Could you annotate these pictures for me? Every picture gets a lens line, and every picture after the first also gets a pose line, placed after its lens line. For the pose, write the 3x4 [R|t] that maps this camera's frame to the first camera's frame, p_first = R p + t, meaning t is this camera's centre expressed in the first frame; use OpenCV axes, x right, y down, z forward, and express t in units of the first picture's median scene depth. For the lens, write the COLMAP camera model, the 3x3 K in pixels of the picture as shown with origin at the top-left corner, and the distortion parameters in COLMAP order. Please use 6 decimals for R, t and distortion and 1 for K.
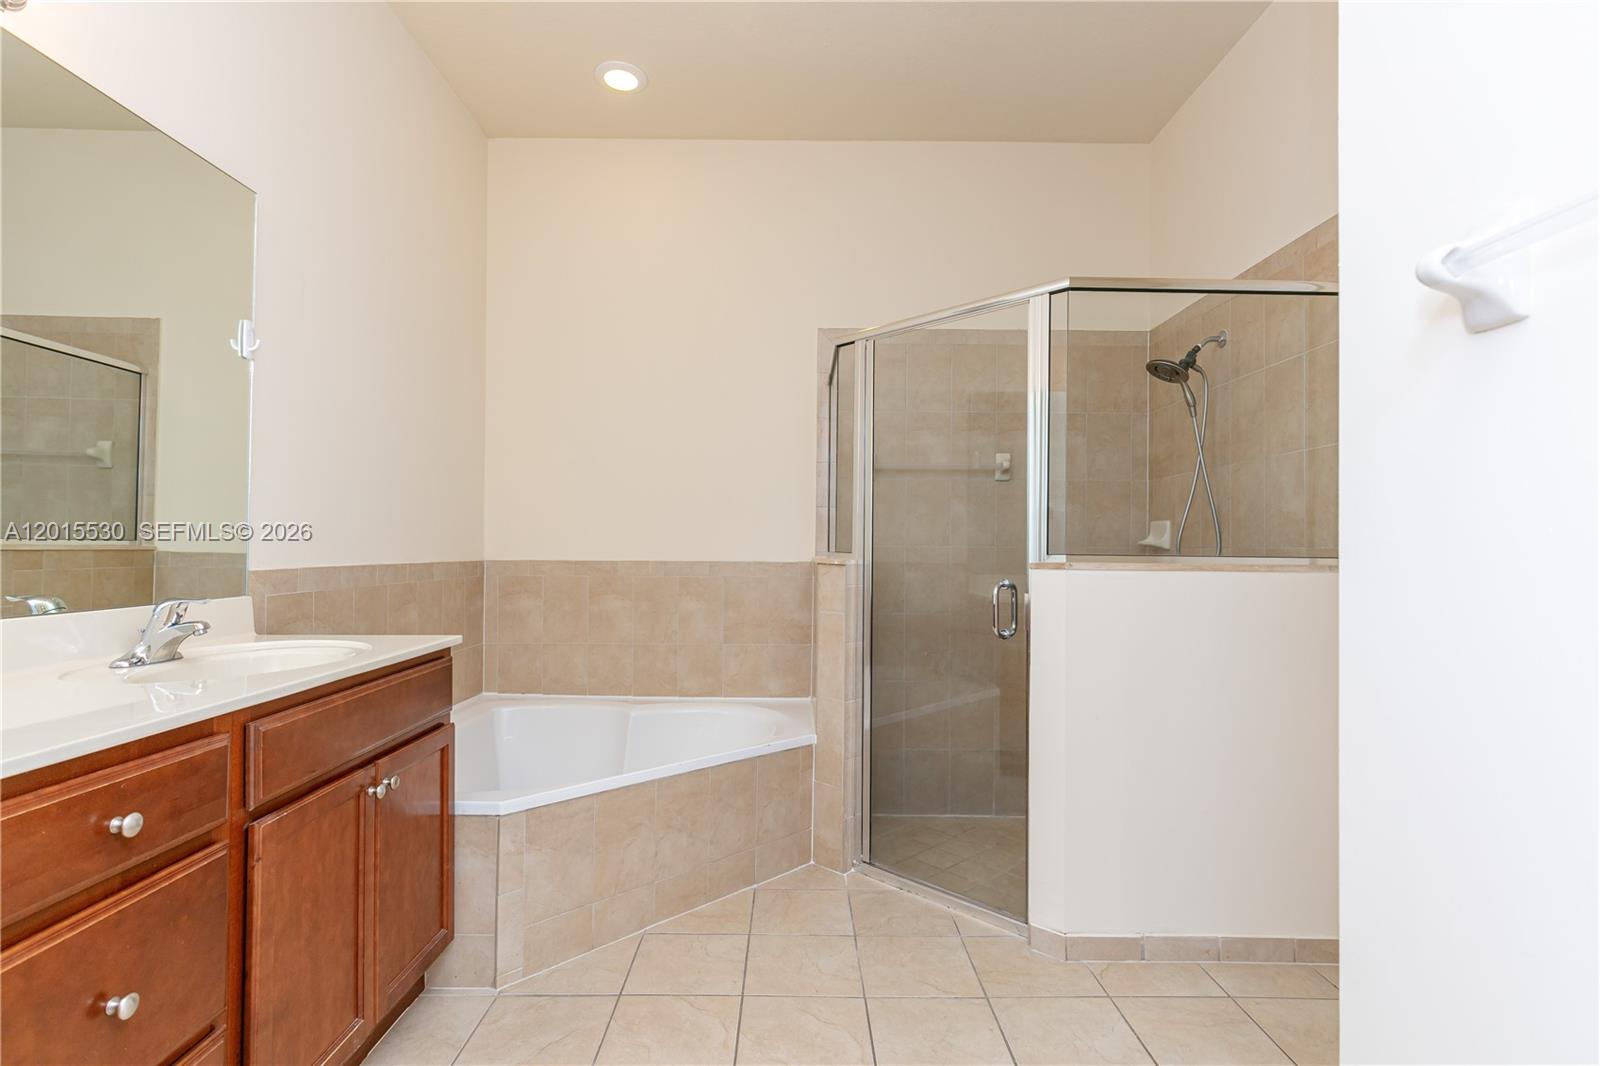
lens RADIAL K [[757.0, 0, 796.0], [0, 757.0, 539.2], [0, 0, 1]] dist [0.000808, -0.000828]
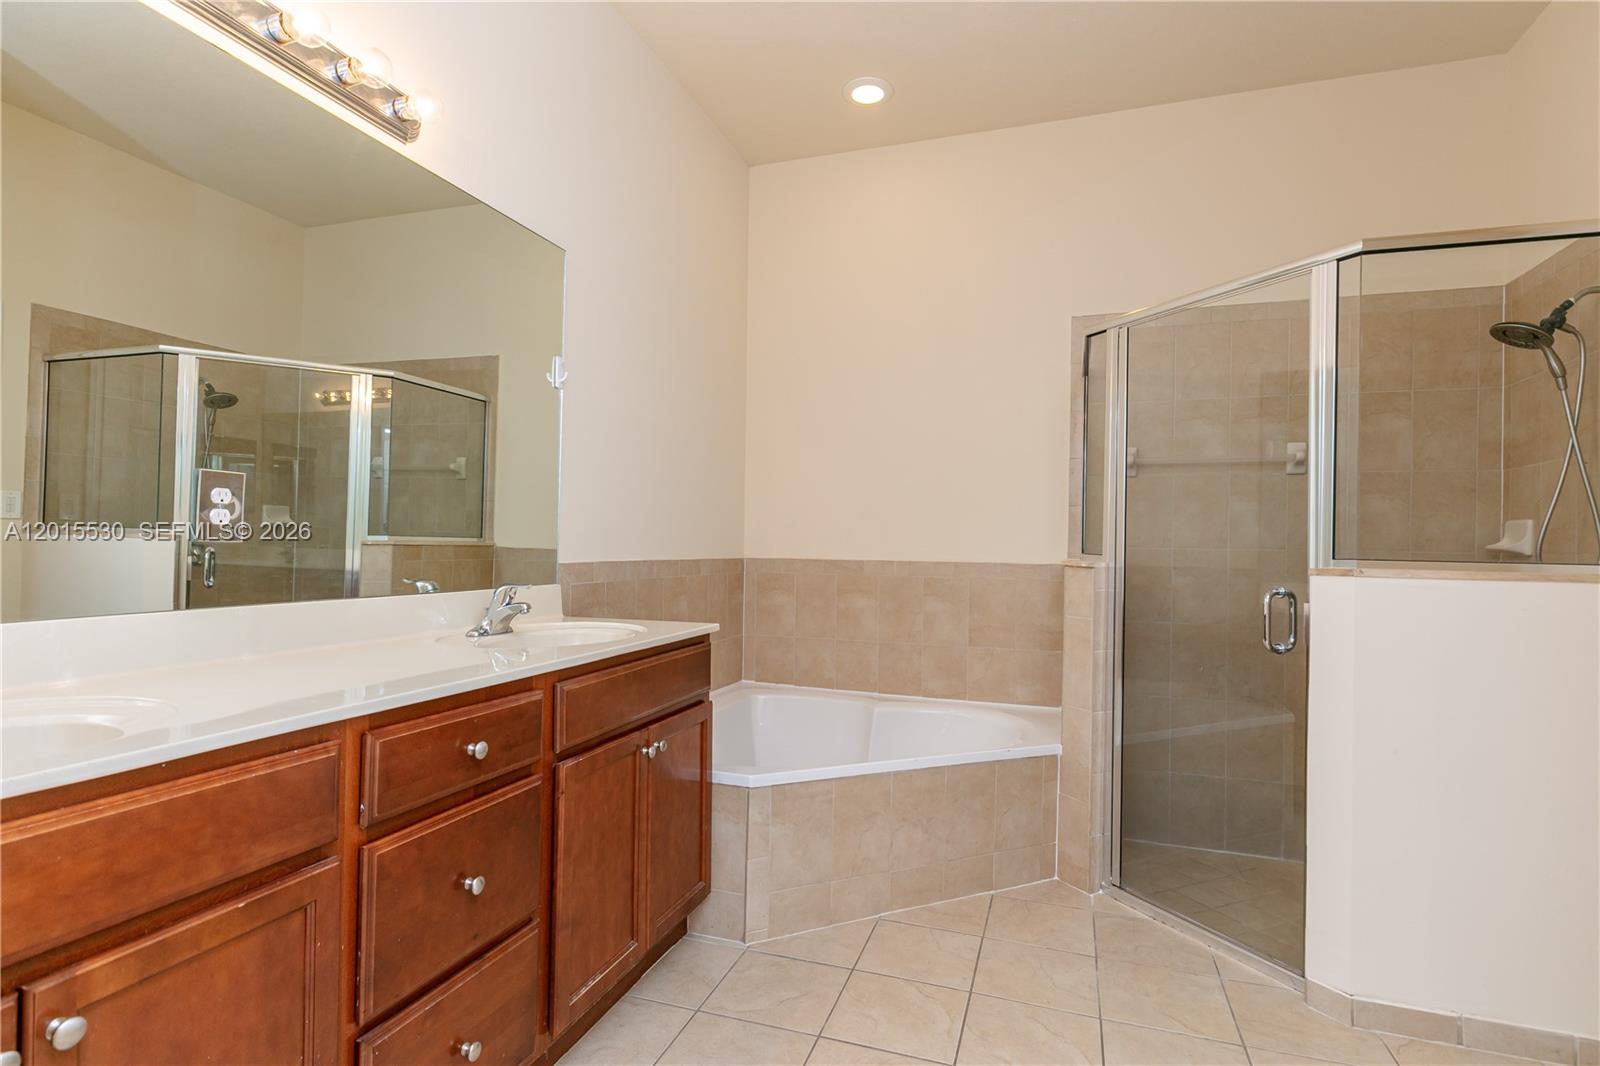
lens RADIAL K [[787.9, 0, 802.9], [0, 787.9, 538.7], [0, 0, 1]] dist [0.000100, -0.000413]
pose [[0.946625, 0.005439, -0.322290, 0.044484], [-0.005910, 0.999982, -0.000484, 0.000778], [0.322281, 0.002363, 0.946641, -0.055998]]
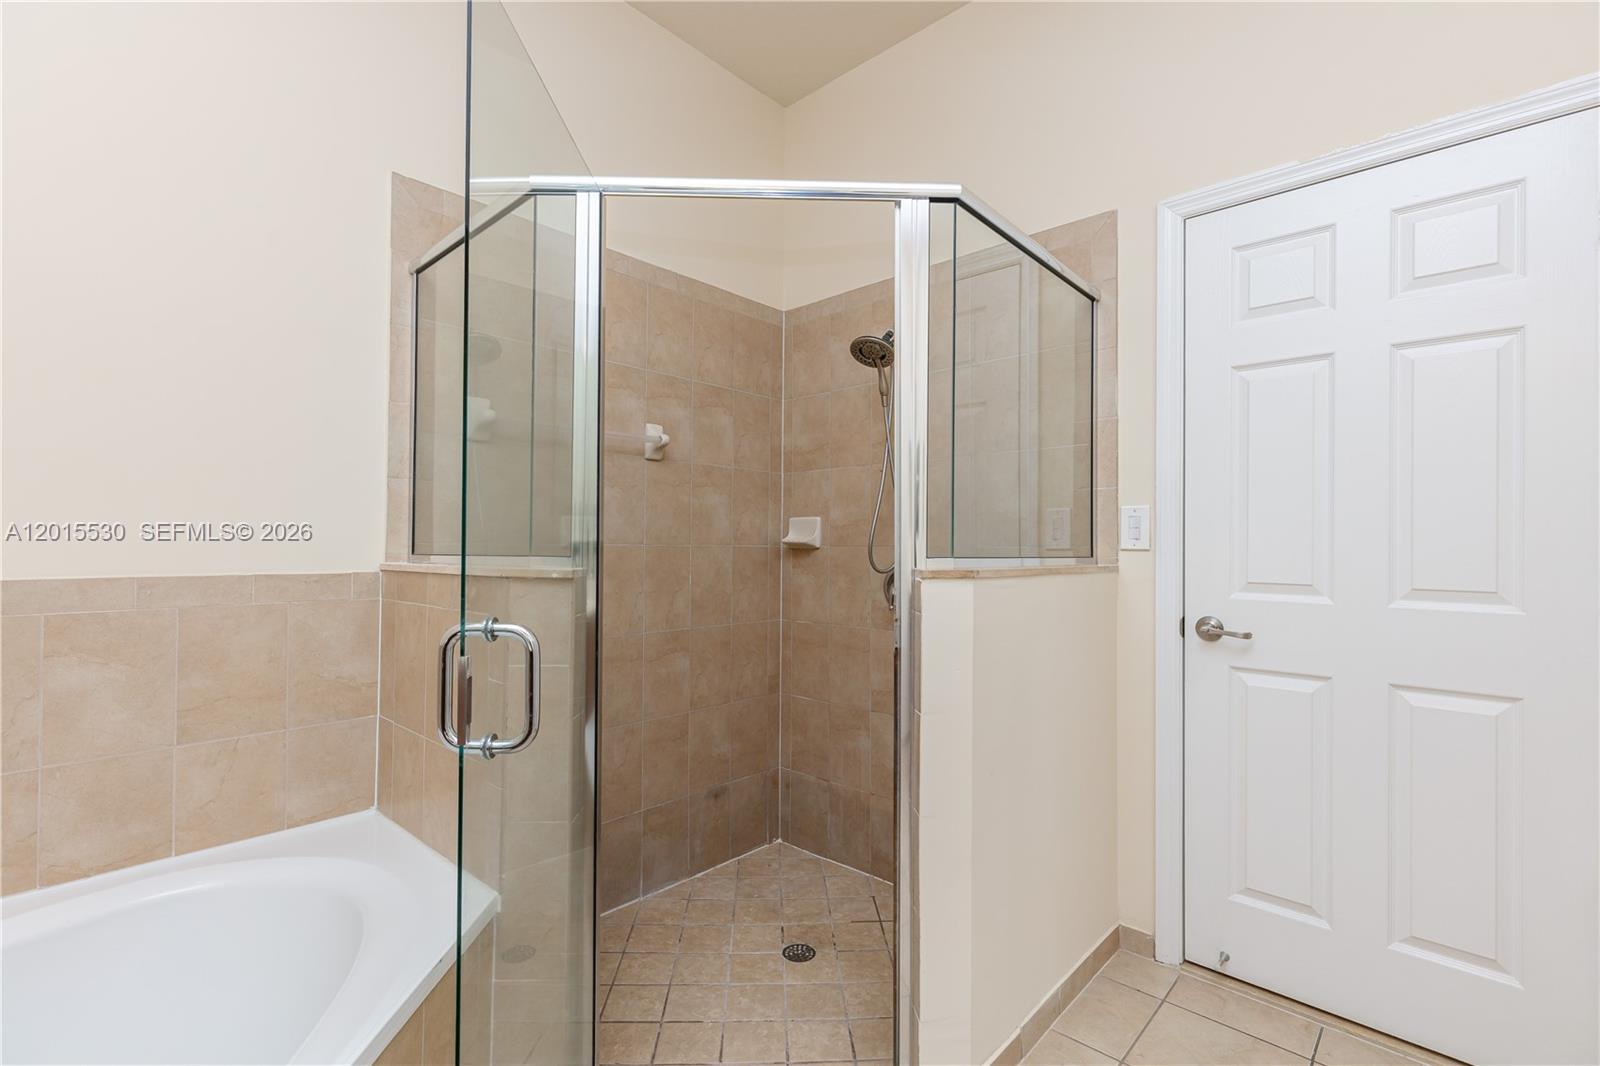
lens RADIAL K [[713.3, 0, 799.5], [0, 713.3, 537.6], [0, 0, 1]] dist [0.000705, 0.000098]
pose [[0.683992, 0.005475, 0.729469, -0.235734], [-0.008588, 0.999963, 0.000548, 0.000998], [-0.729439, -0.006639, 0.684013, 0.591441]]
